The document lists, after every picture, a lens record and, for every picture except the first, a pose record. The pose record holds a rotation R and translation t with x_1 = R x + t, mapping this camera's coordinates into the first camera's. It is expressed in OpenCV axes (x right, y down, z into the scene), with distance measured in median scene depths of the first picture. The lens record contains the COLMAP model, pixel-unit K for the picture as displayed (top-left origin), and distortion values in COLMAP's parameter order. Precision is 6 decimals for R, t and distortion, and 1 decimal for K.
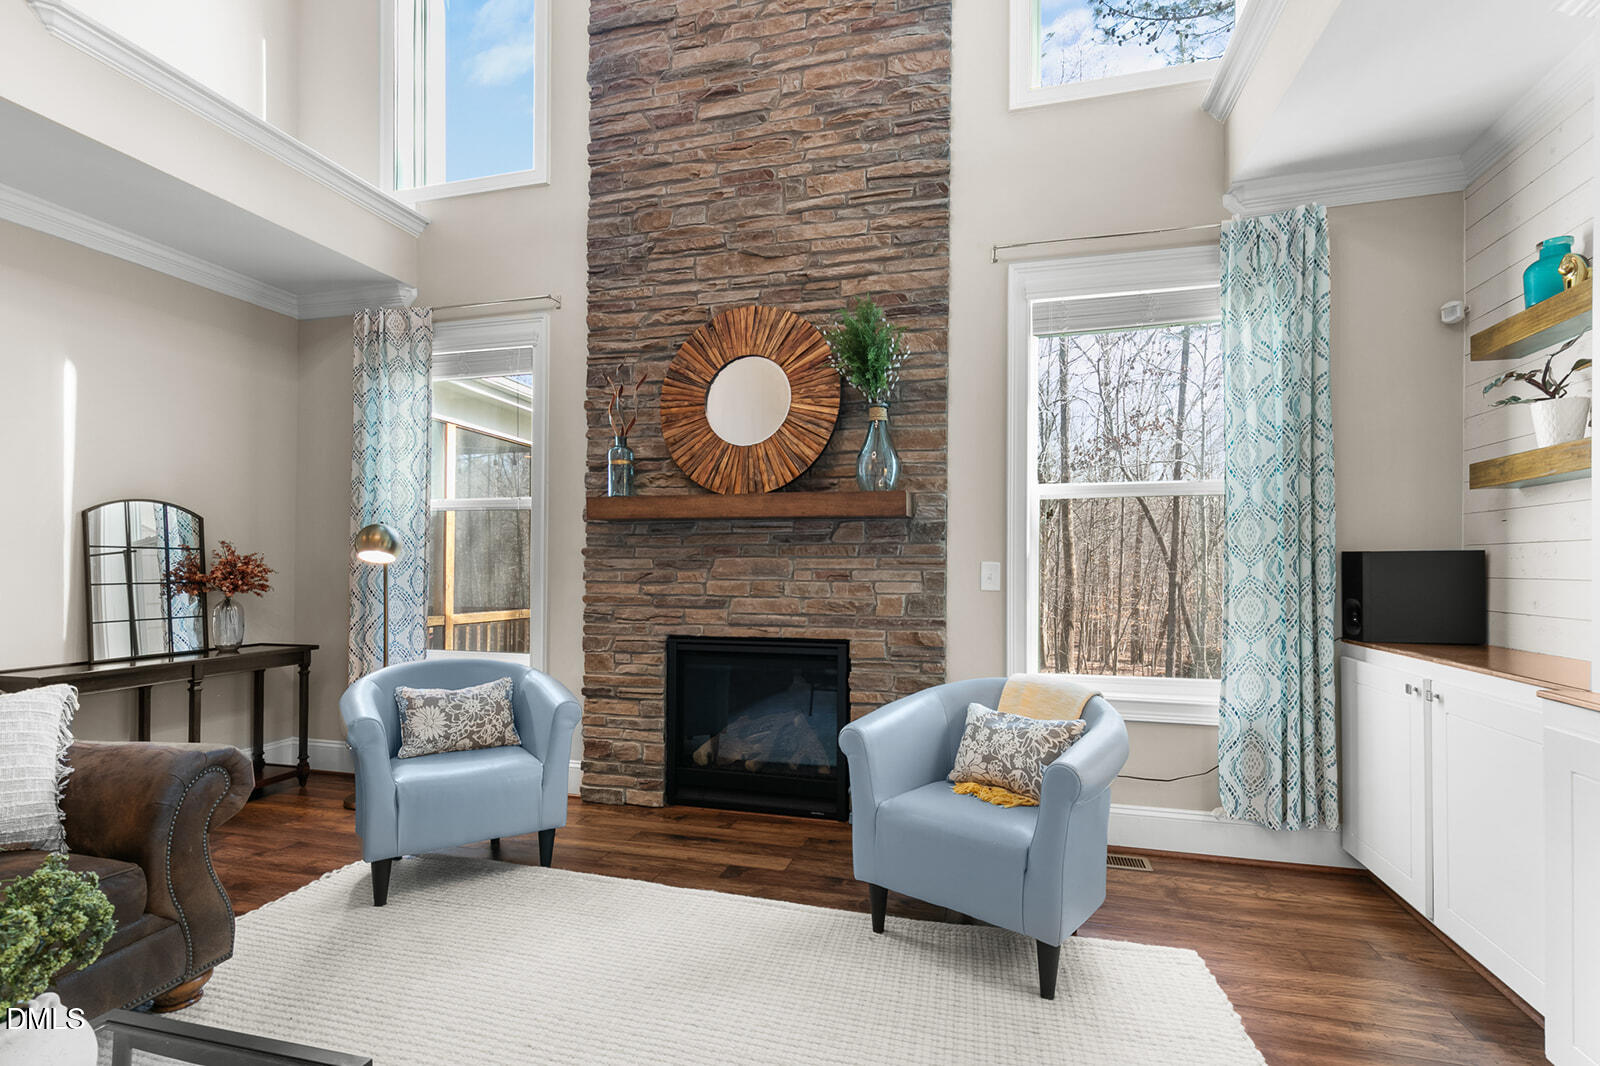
lens RADIAL K [[754.3, 0, 806.1], [0, 754.3, 540.9], [0, 0, 1]] dist [0.002179, 0.000016]
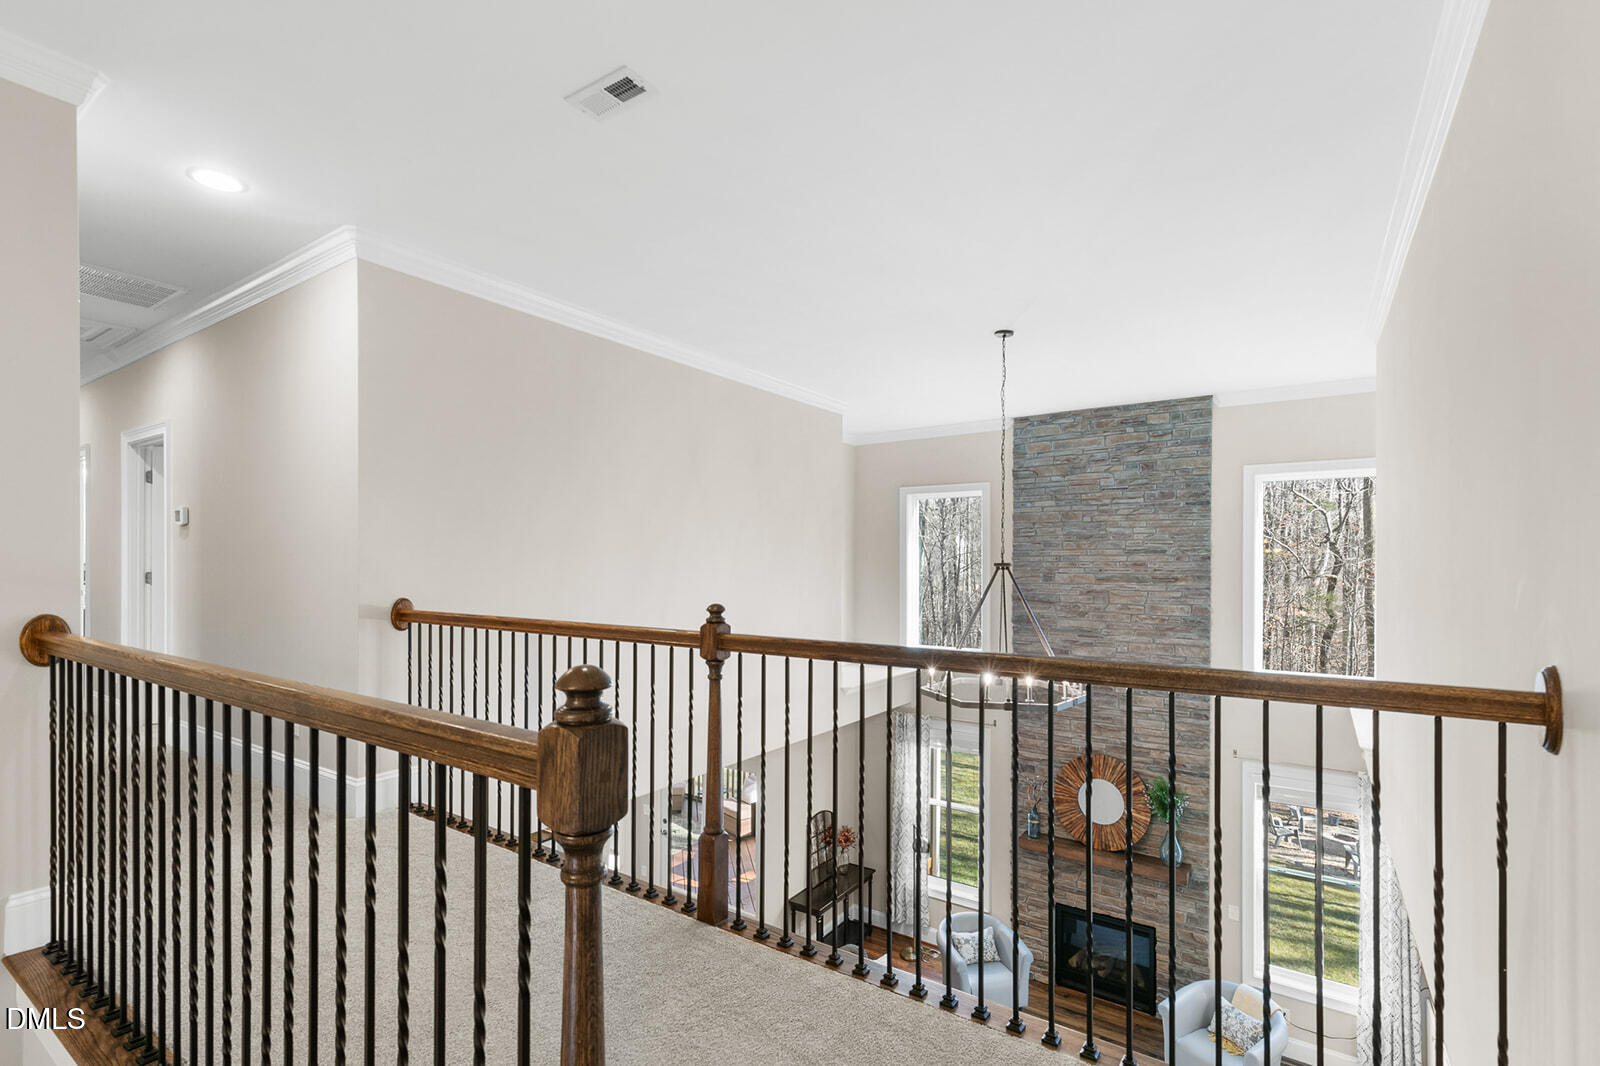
lens RADIAL K [[736.2, 0, 800.0], [0, 736.2, 533.0], [0, 0, 1]] dist [-0.002567, -0.000666]
pose [[0.948953, -0.003799, -0.315395, -0.224340], [0.003496, 0.999993, -0.001526, -0.935581], [0.315398, 0.000345, 0.948959, -1.191930]]
